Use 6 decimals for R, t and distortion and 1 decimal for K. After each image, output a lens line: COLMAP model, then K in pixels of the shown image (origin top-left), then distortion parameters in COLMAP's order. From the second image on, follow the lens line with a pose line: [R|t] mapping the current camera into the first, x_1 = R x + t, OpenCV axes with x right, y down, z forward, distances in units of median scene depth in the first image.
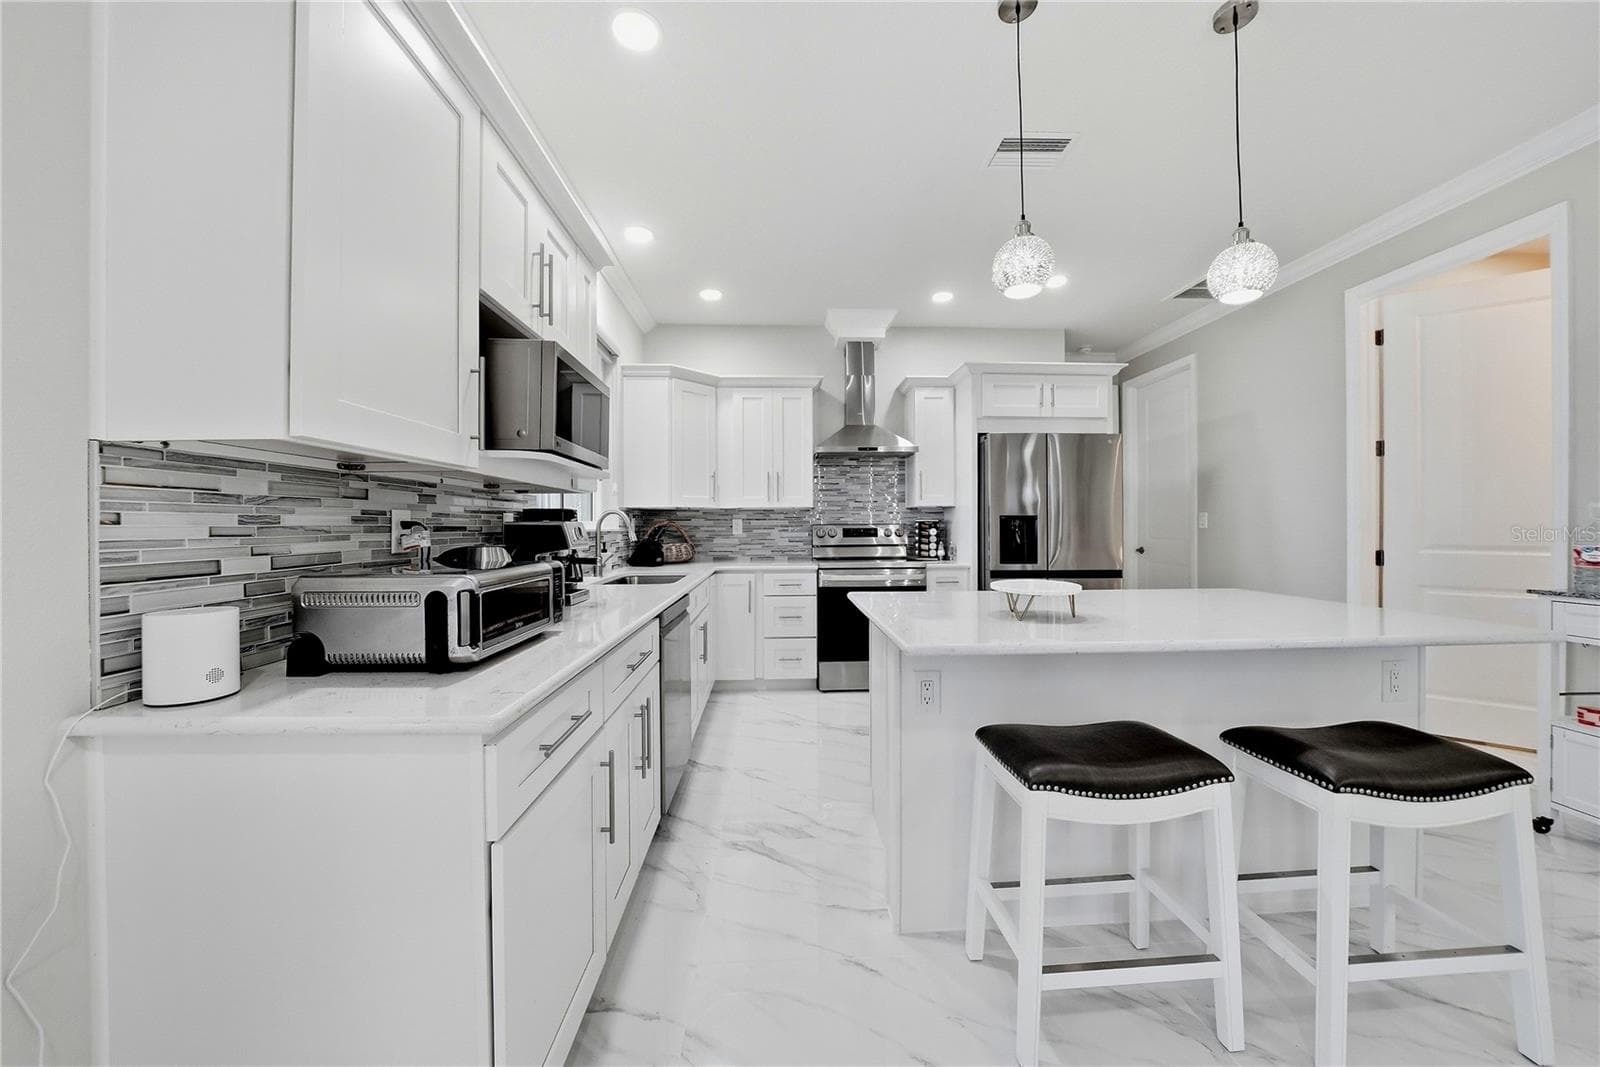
lens RADIAL K [[561.9, 0, 814.5], [0, 561.9, 519.8], [0, 0, 1]] dist [0.000414, 0.000041]
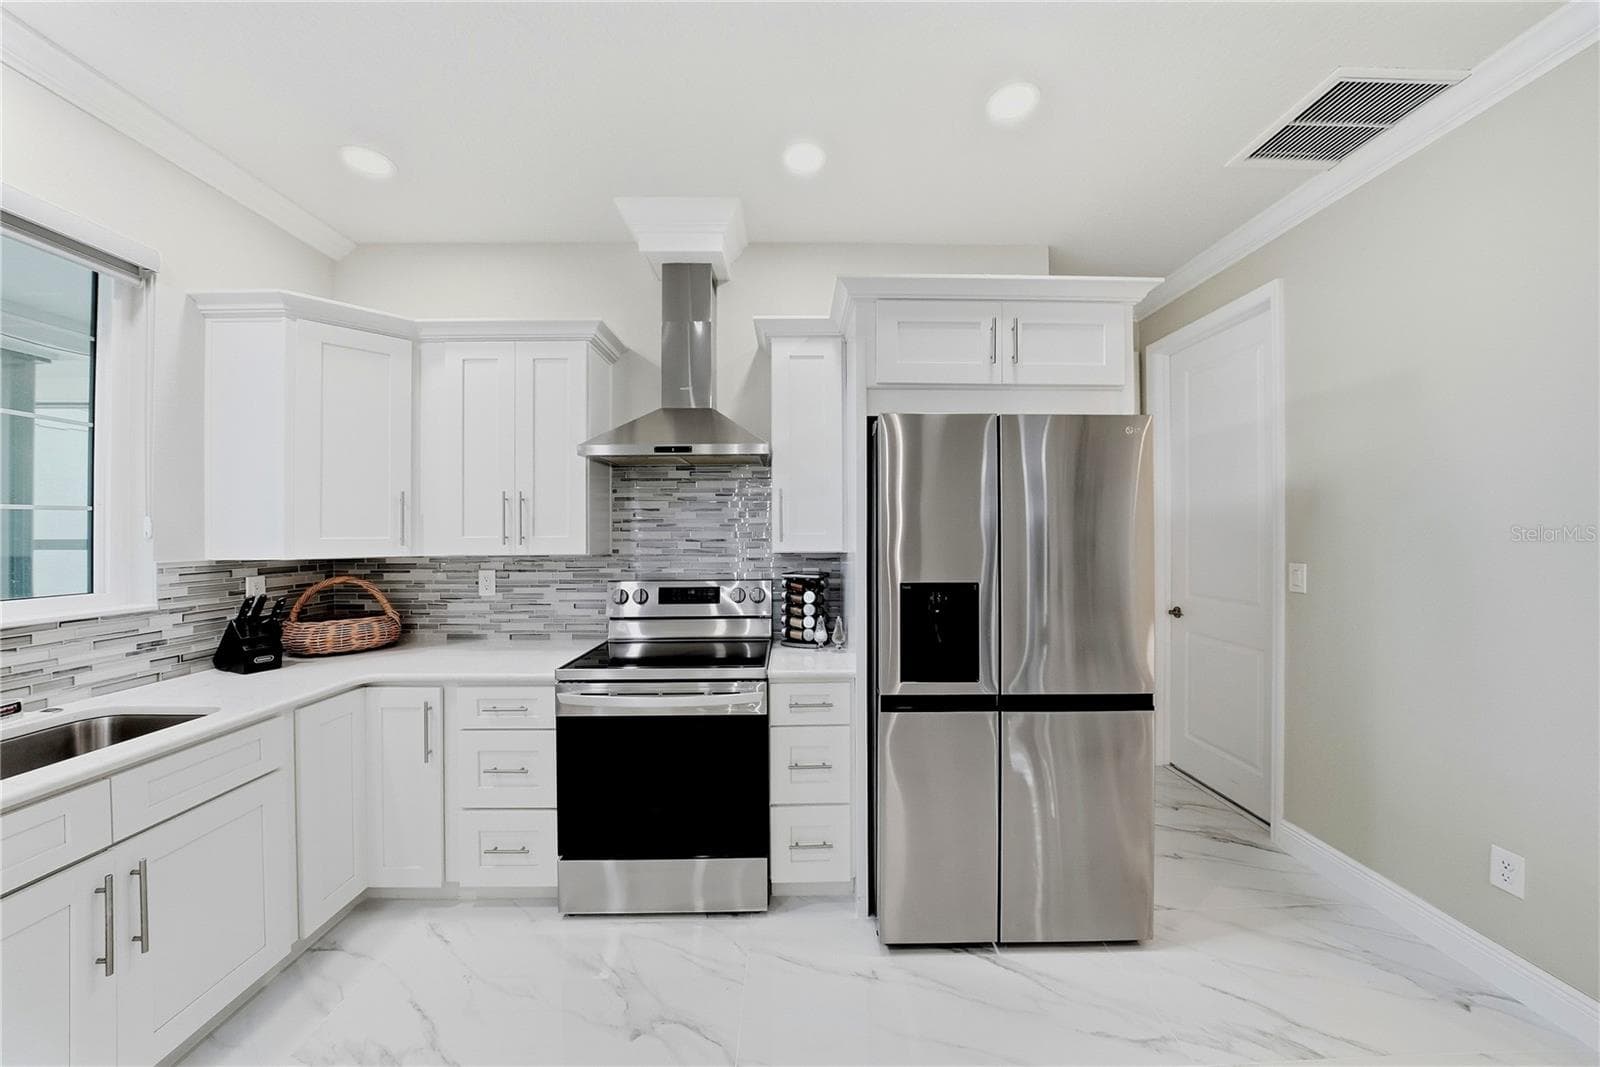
lens RADIAL K [[560.7, 0, 808.6], [0, 560.7, 532.2], [0, 0, 1]] dist [-0.014657, -0.000149]
pose [[0.999521, 0.000038, -0.030935, 0.227134], [0.000175, 0.999976, 0.006874, -0.047005], [0.030935, -0.006876, 0.999498, 0.438765]]
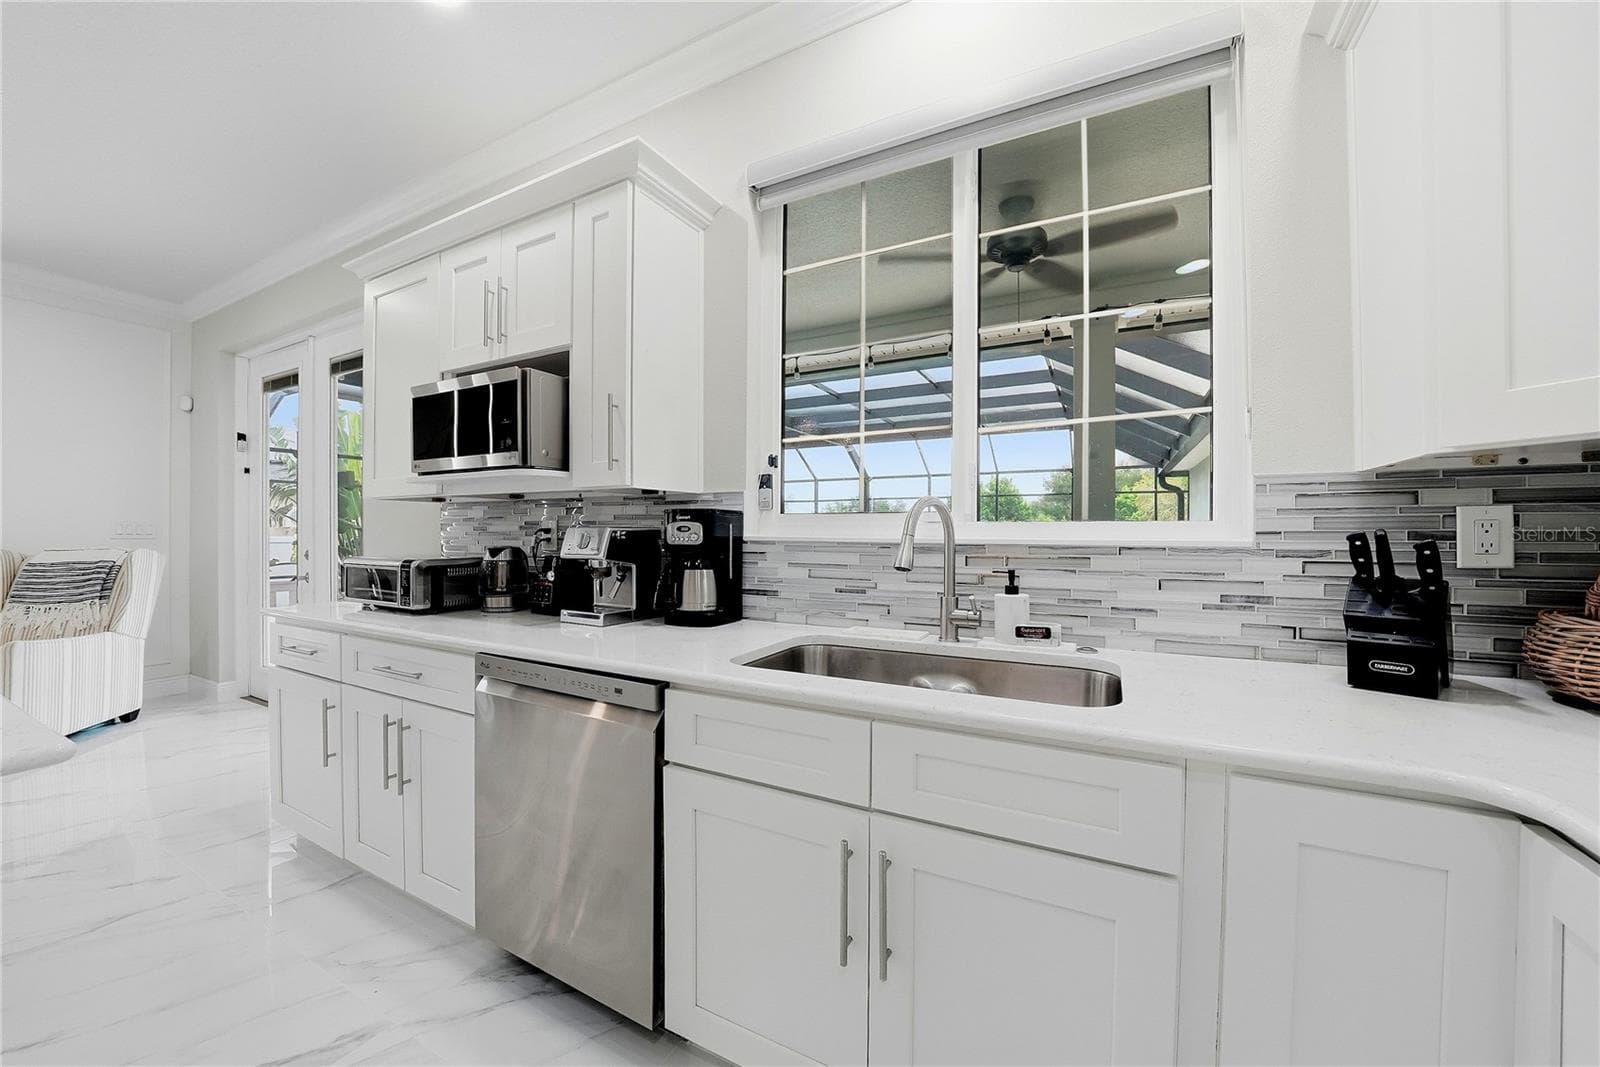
lens RADIAL K [[581.5, 0, 797.1], [0, 581.5, 529.4], [0, 0, 1]] dist [-0.010505, -0.000462]
pose [[-0.517962, 0.011931, -0.855320, 0.073053], [0.015106, 0.999874, 0.004799, 0.002641], [0.855270, -0.010435, -0.518077, 0.807652]]
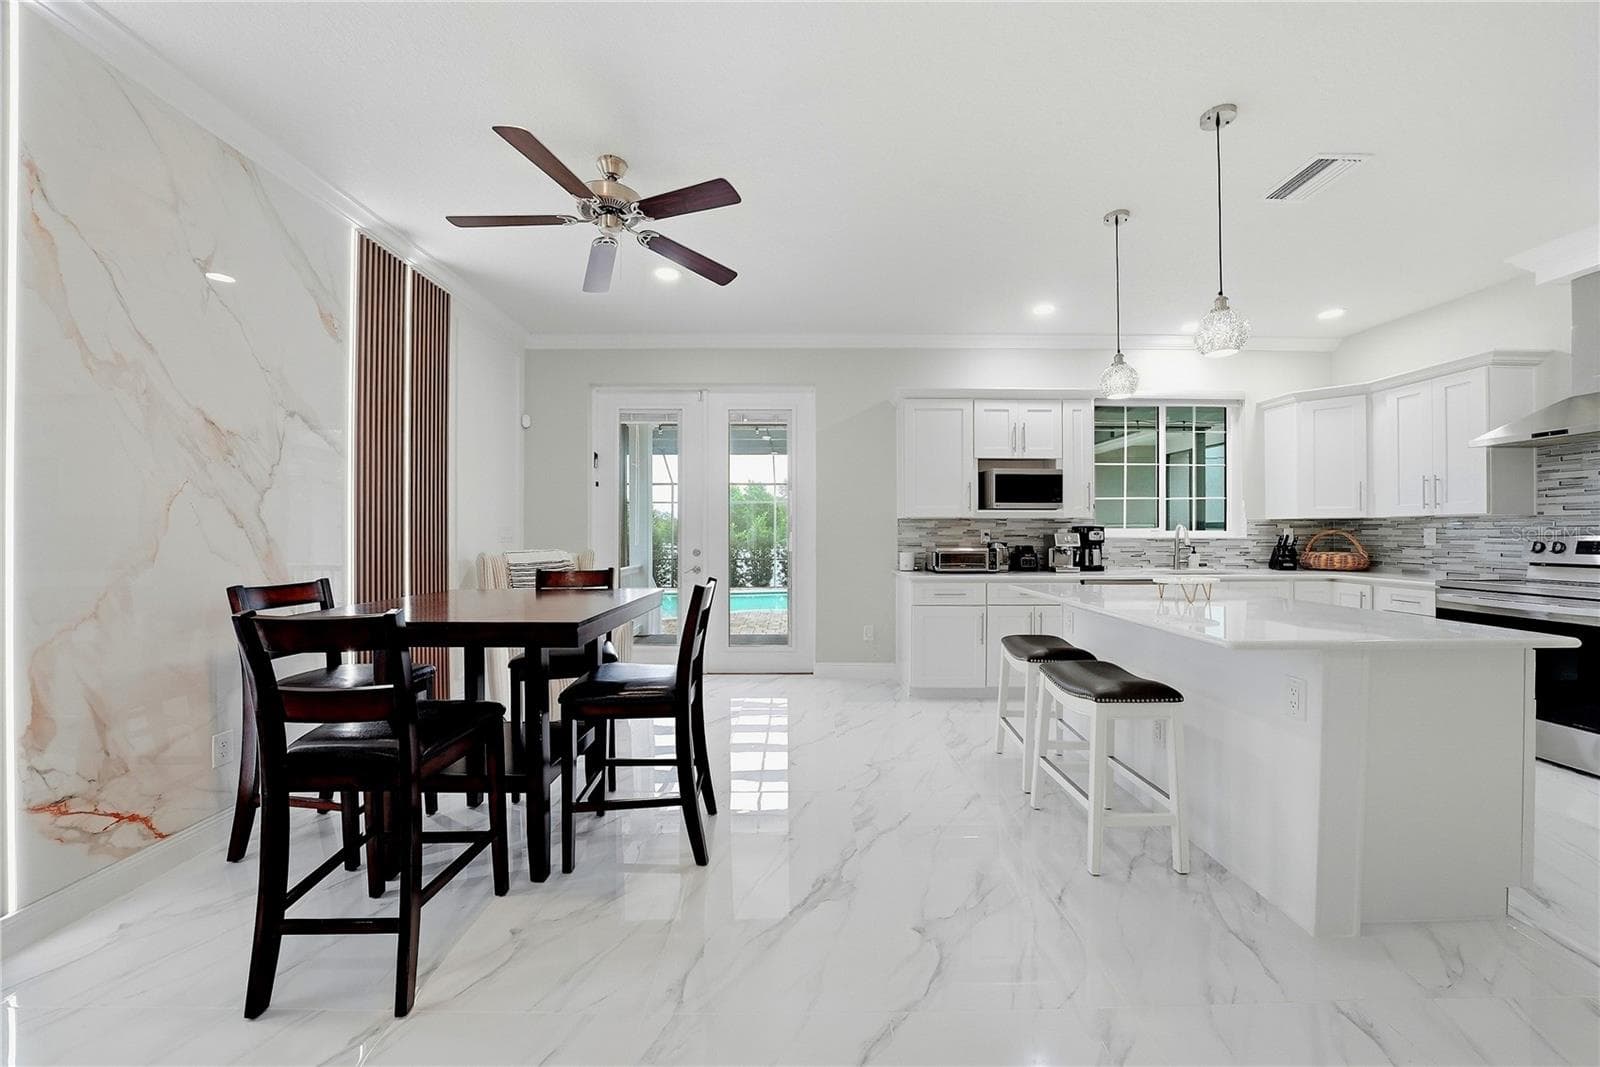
lens RADIAL K [[581.5, 0, 797.4], [0, 581.5, 528.6], [0, 0, 1]] dist [-0.010505, -0.000462]
pose [[-0.025449, -0.000150, -0.999676, 0.816040], [0.009787, 0.999952, -0.000400, -0.010215], [0.999628, -0.009794, -0.025446, 0.031703]]
